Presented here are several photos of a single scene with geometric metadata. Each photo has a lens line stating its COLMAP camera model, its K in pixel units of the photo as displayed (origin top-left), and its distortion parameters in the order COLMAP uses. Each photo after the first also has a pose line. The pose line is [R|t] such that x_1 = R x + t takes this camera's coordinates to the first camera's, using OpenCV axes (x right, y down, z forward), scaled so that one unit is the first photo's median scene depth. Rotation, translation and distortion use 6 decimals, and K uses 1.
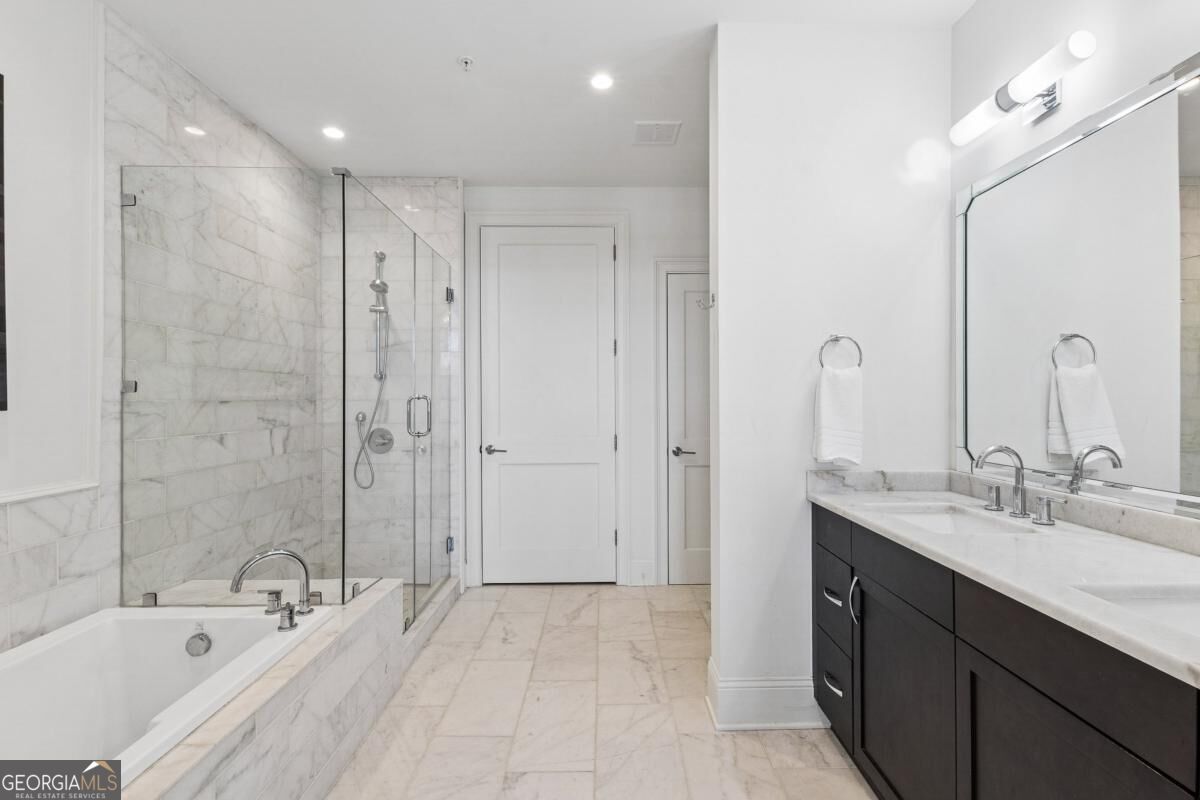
lens RADIAL K [[569.9, 0, 610.1], [0, 569.9, 402.7], [0, 0, 1]] dist [0.019126, -0.004454]
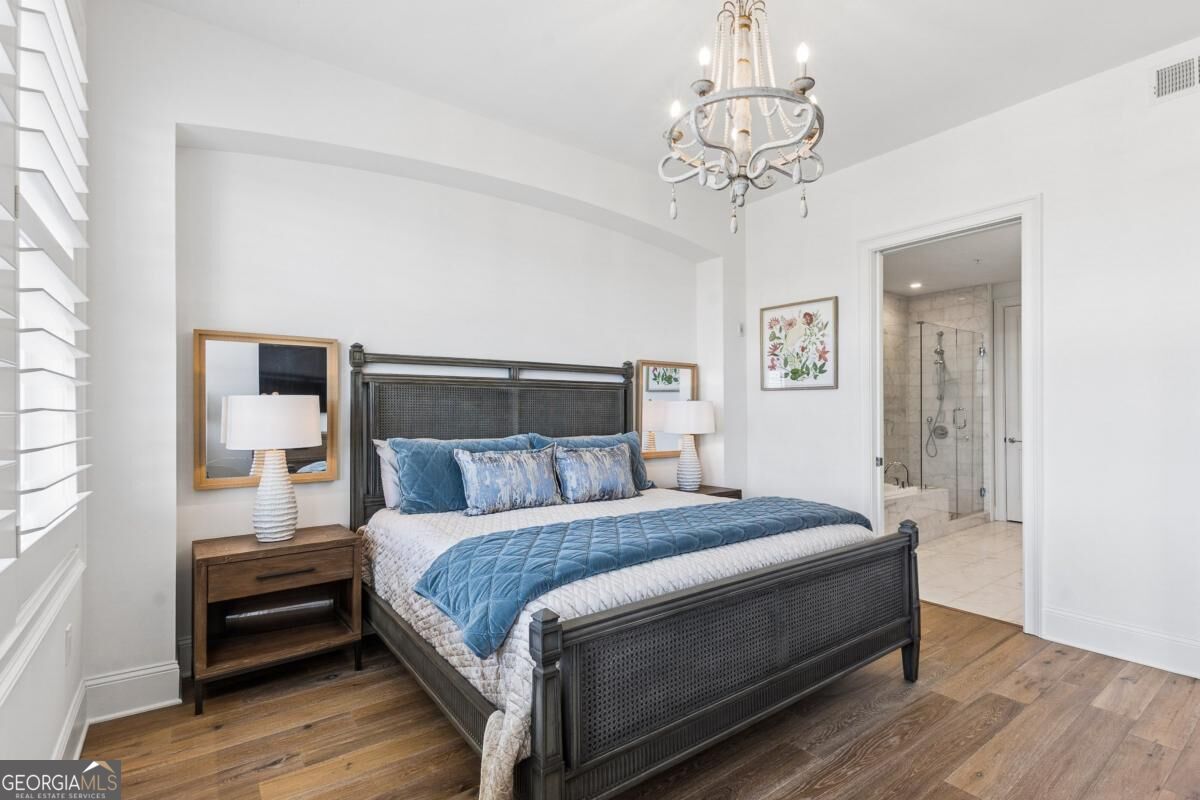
lens RADIAL K [[569.9, 0, 608.7], [0, 569.9, 404.6], [0, 0, 1]] dist [0.019126, -0.004454]
pose [[0.599090, -0.004732, -0.800668, 0.676338], [0.000181, 0.999983, -0.005774, -0.019897], [0.800682, 0.003314, 0.599080, -1.494467]]
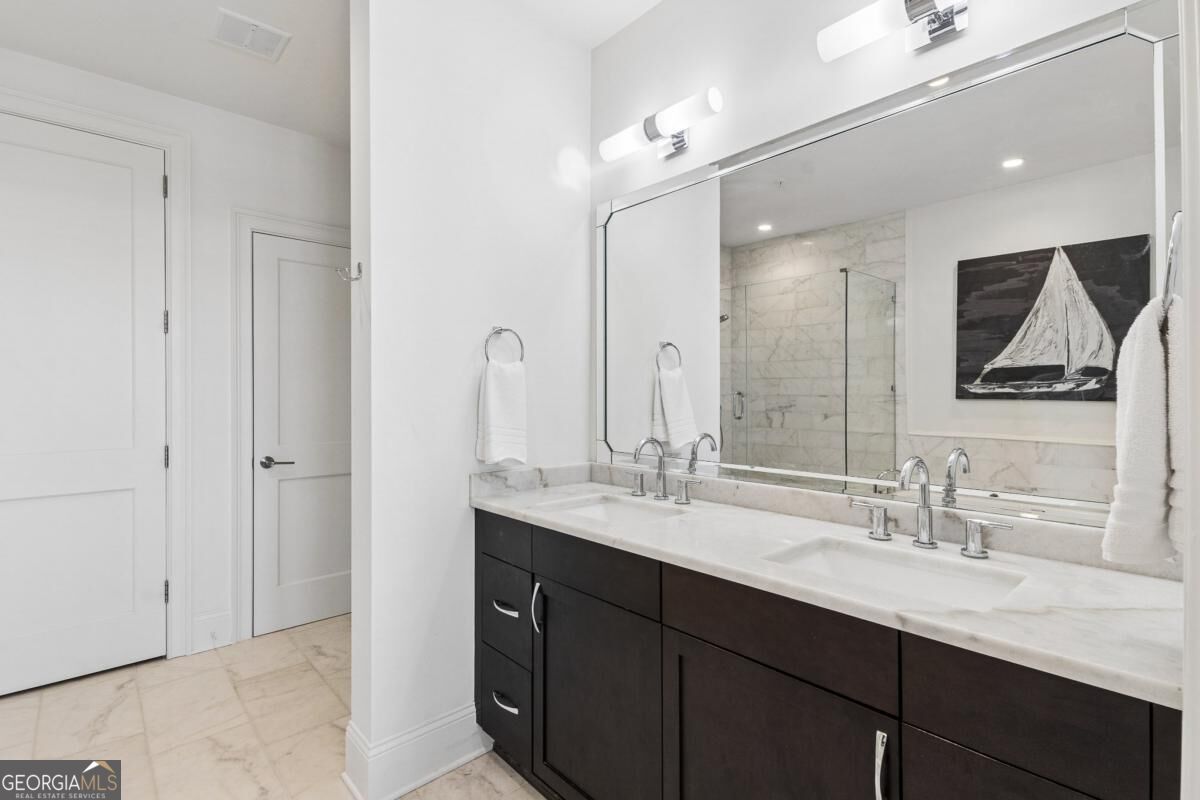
lens RADIAL K [[569.9, 0, 601.6], [0, 569.9, 396.7], [0, 0, 1]] dist [0.019126, -0.004454]
pose [[0.747099, 0.001035, 0.664712, -0.102172], [0.002165, 0.999990, -0.003991, -0.000201], [-0.664710, 0.004420, 0.747089, 0.187354]]
